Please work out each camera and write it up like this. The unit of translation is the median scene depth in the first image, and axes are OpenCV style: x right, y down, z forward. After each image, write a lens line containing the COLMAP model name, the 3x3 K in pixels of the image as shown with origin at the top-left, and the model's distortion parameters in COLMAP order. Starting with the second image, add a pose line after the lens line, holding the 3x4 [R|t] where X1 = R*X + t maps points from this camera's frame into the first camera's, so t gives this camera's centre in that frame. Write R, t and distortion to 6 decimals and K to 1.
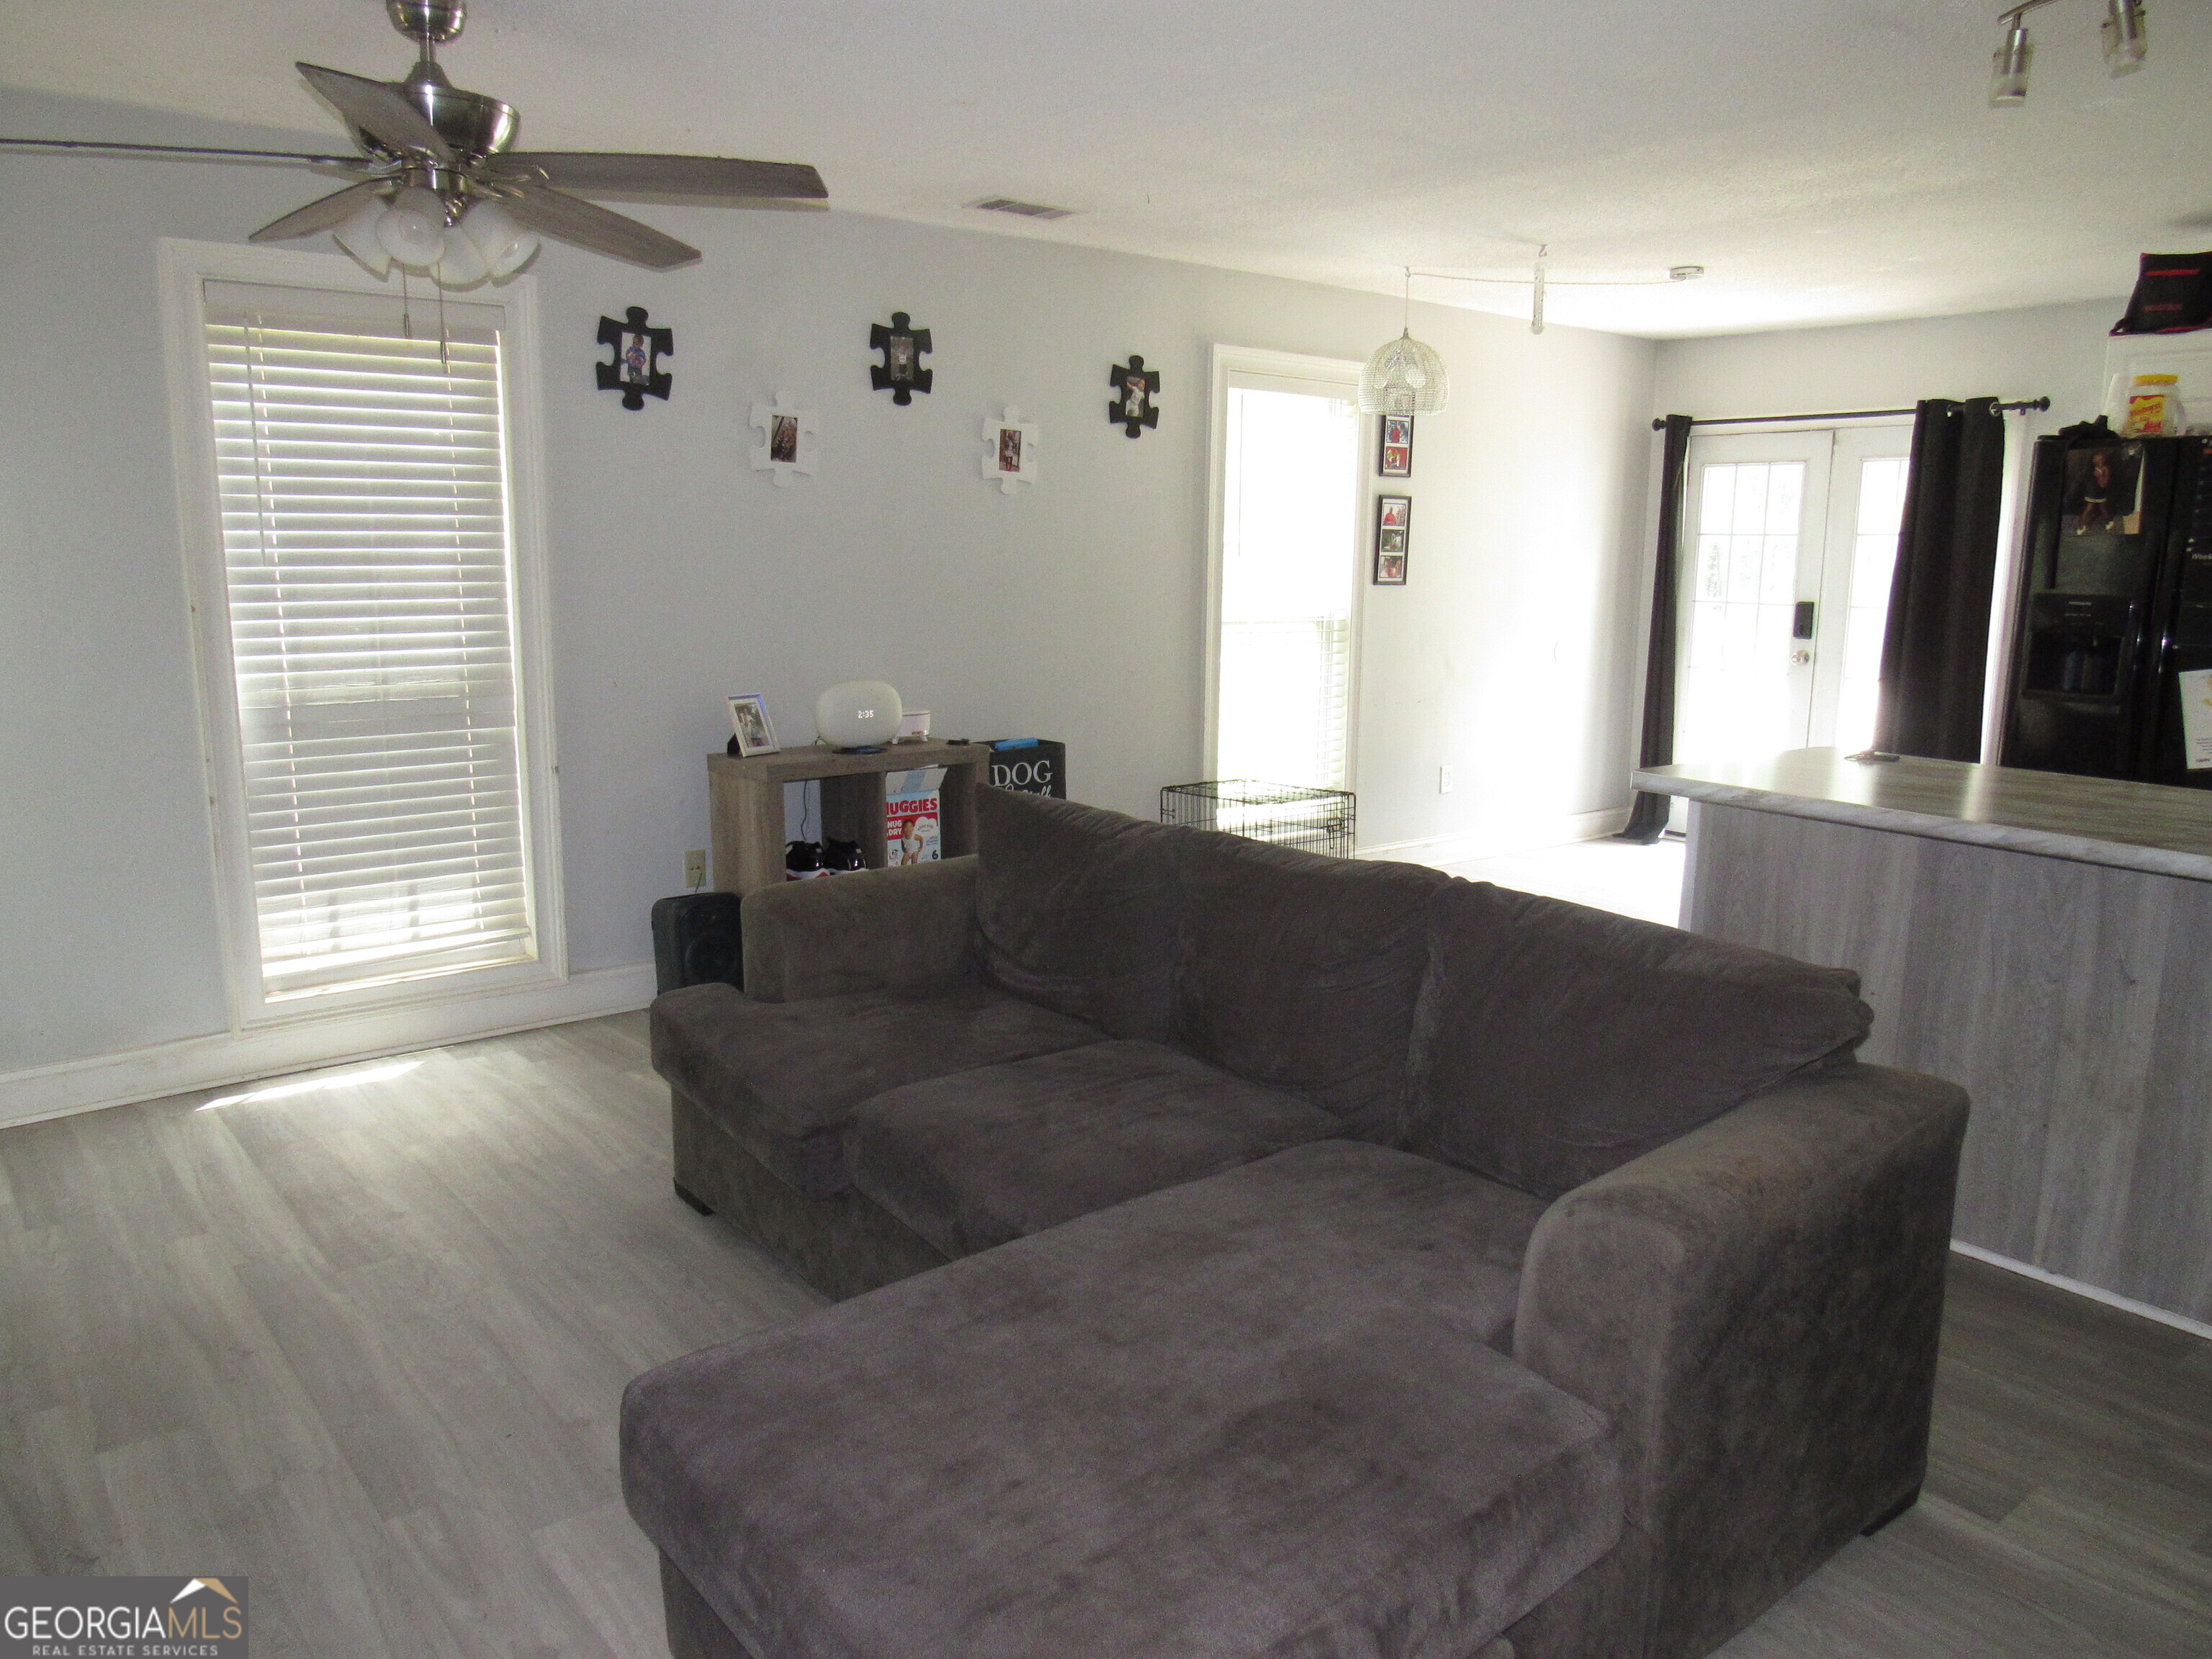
lens RADIAL K [[1562.9, 0, 1106.0], [0, 1562.9, 829.5], [0, 0, 1]] dist [-0.043278, 0.011652]
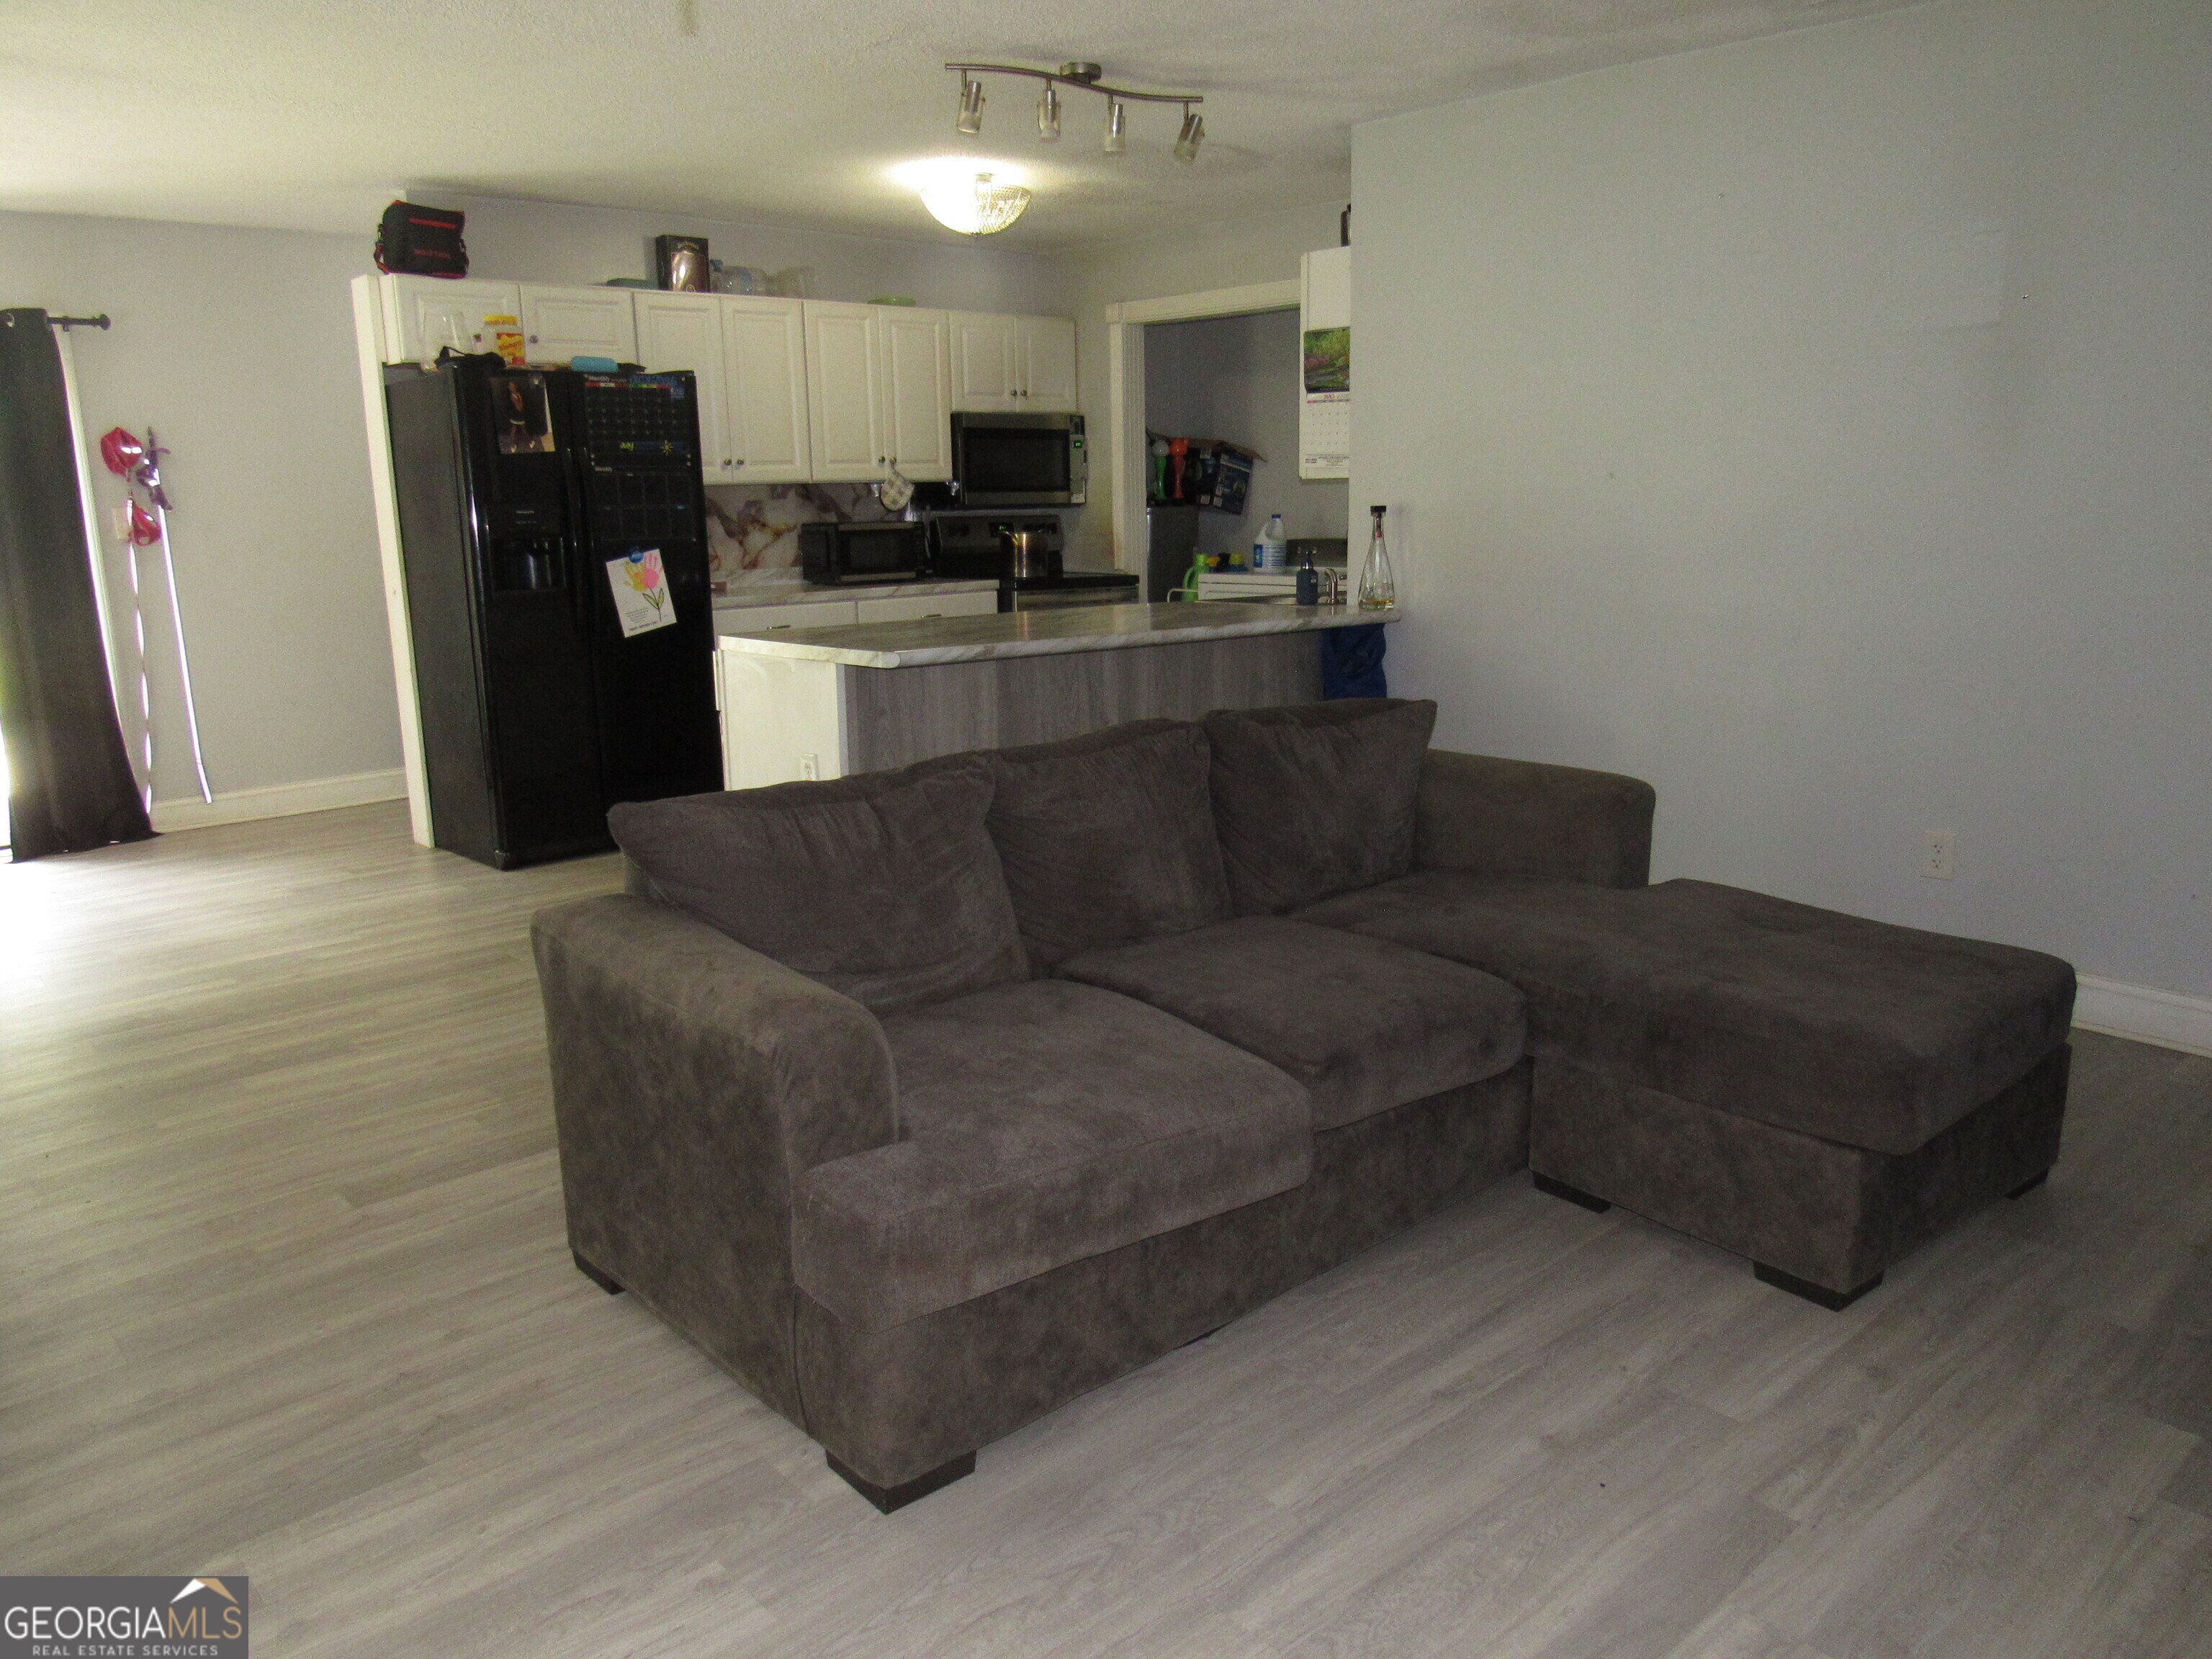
lens RADIAL K [[1562.9, 0, 1106.0], [0, 1562.9, 829.5], [0, 0, 1]] dist [-0.043278, 0.011652]
pose [[-0.035707, -0.227140, 0.973207, -0.565032], [0.190143, 0.954495, 0.229749, -0.102372], [-0.981107, 0.193252, 0.009106, 0.596456]]
